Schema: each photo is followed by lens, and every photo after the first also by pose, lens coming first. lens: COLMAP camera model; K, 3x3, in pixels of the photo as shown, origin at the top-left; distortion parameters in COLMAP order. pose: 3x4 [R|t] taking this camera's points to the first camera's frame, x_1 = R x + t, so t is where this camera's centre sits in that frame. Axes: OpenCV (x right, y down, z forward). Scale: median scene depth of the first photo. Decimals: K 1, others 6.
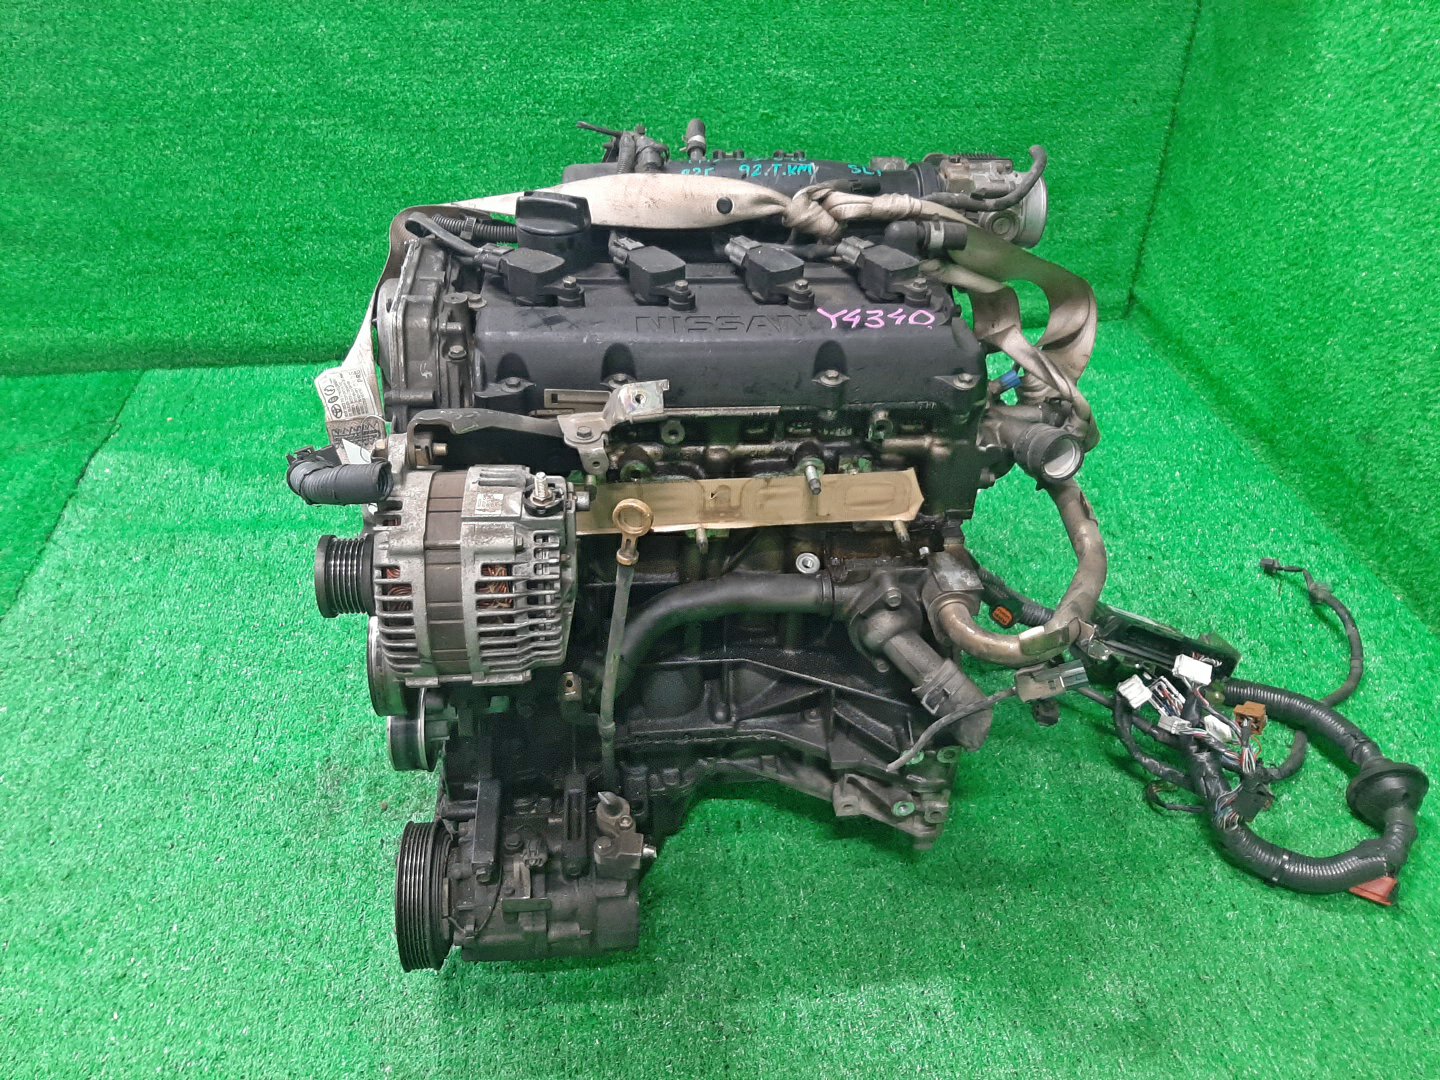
lens RADIAL K [[1140.4, 0, 742.9], [0, 1140.4, 537.1], [0, 0, 1]] dist [0.087064, -0.160156]
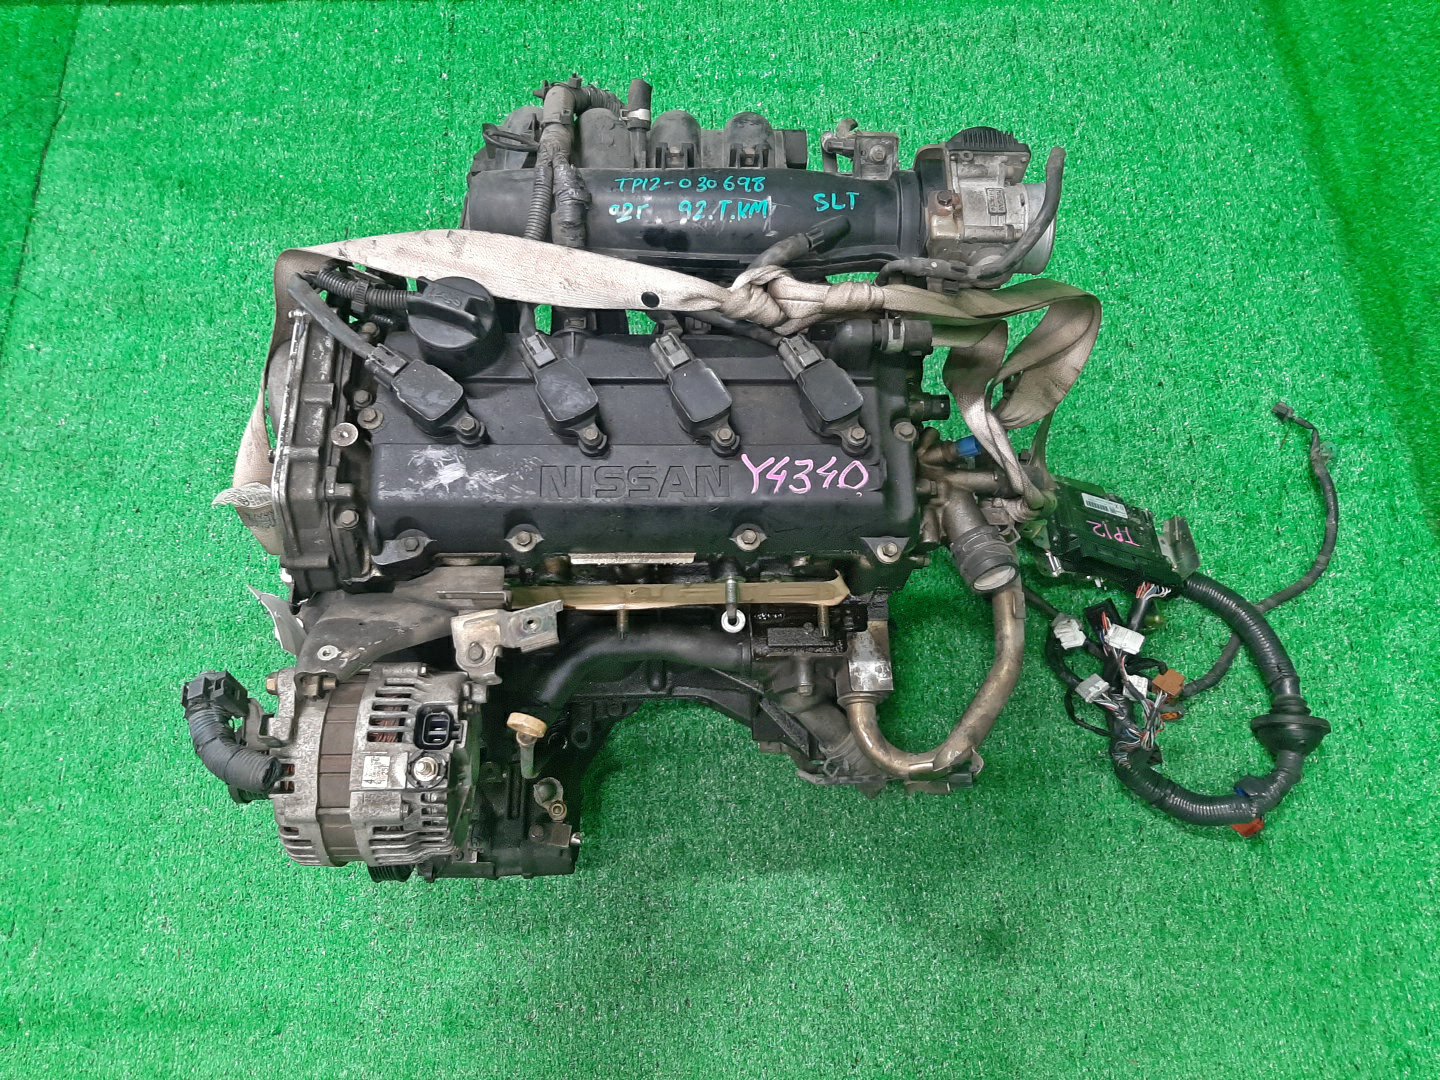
lens RADIAL K [[1140.4, 0, 742.9], [0, 1140.4, 537.1], [0, 0, 1]] dist [0.087064, -0.160156]
pose [[0.995685, 0.085432, -0.036218, 0.100238], [-0.054003, 0.850908, 0.522532, -0.593550], [0.075459, -0.518322, 0.851850, 0.183322]]
